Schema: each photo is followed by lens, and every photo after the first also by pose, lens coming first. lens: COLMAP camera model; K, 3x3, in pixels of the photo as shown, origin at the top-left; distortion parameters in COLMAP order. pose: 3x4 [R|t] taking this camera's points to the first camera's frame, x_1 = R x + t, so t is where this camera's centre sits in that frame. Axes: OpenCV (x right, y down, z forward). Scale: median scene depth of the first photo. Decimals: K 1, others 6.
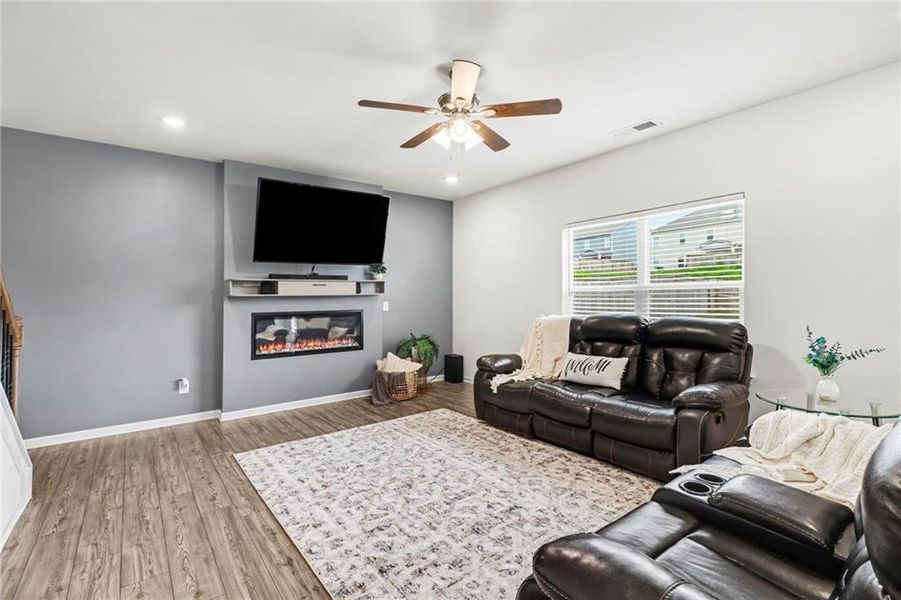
lens RADIAL K [[413.0, 0, 445.6], [0, 413.0, 294.7], [0, 0, 1]] dist [-0.000828, 0.000205]
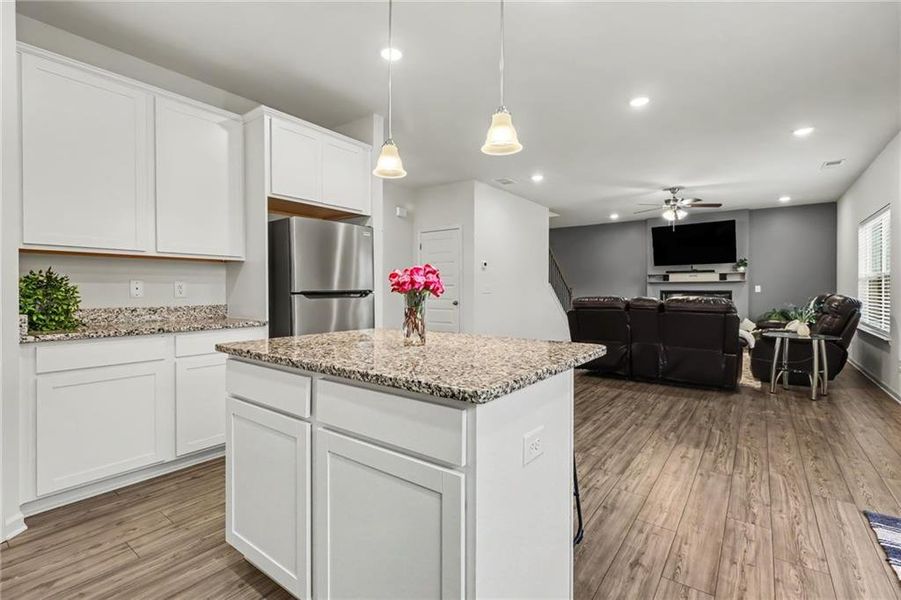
lens RADIAL K [[413.0, 0, 445.4], [0, 413.0, 295.9], [0, 0, 1]] dist [-0.000828, 0.000205]
pose [[0.270908, 0.030534, -0.962121, 1.469596], [0.005148, 0.999437, 0.033168, -0.001521], [0.962591, -0.013938, 0.270598, -0.699170]]
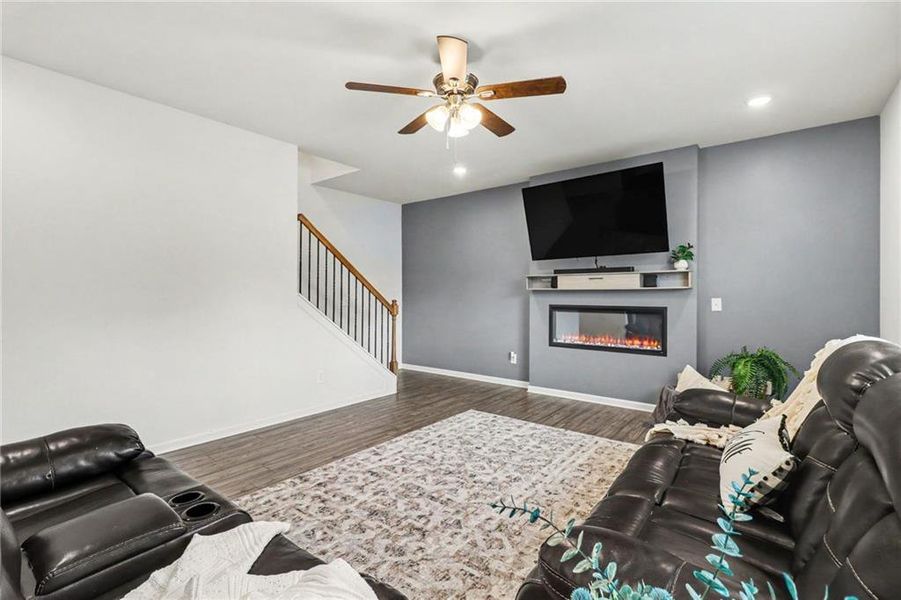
lens RADIAL K [[413.0, 0, 451.7], [0, 413.0, 291.3], [0, 0, 1]] dist [-0.000828, 0.000205]
pose [[0.248867, 0.008496, -0.968500, 0.684206], [0.002524, 0.999952, 0.009420, -0.004710], [0.968534, -0.004789, 0.248834, 0.556606]]
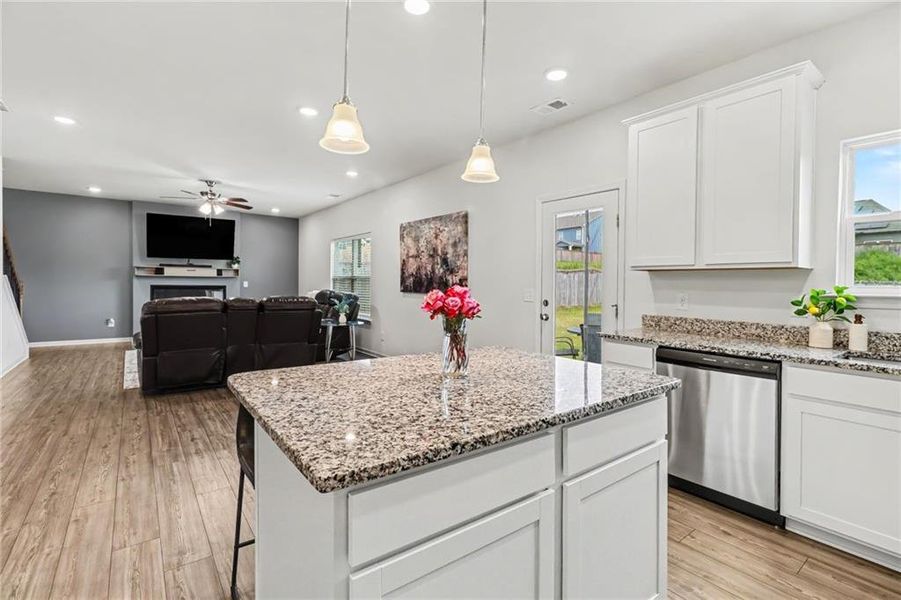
lens RADIAL K [[413.0, 0, 452.7], [0, 413.0, 300.9], [0, 0, 1]] dist [-0.000828, 0.000205]
pose [[0.999488, 0.030678, 0.009050, 1.021542], [-0.031104, 0.998193, 0.051420, -0.024271], [-0.007456, -0.051676, 0.998636, -0.998025]]
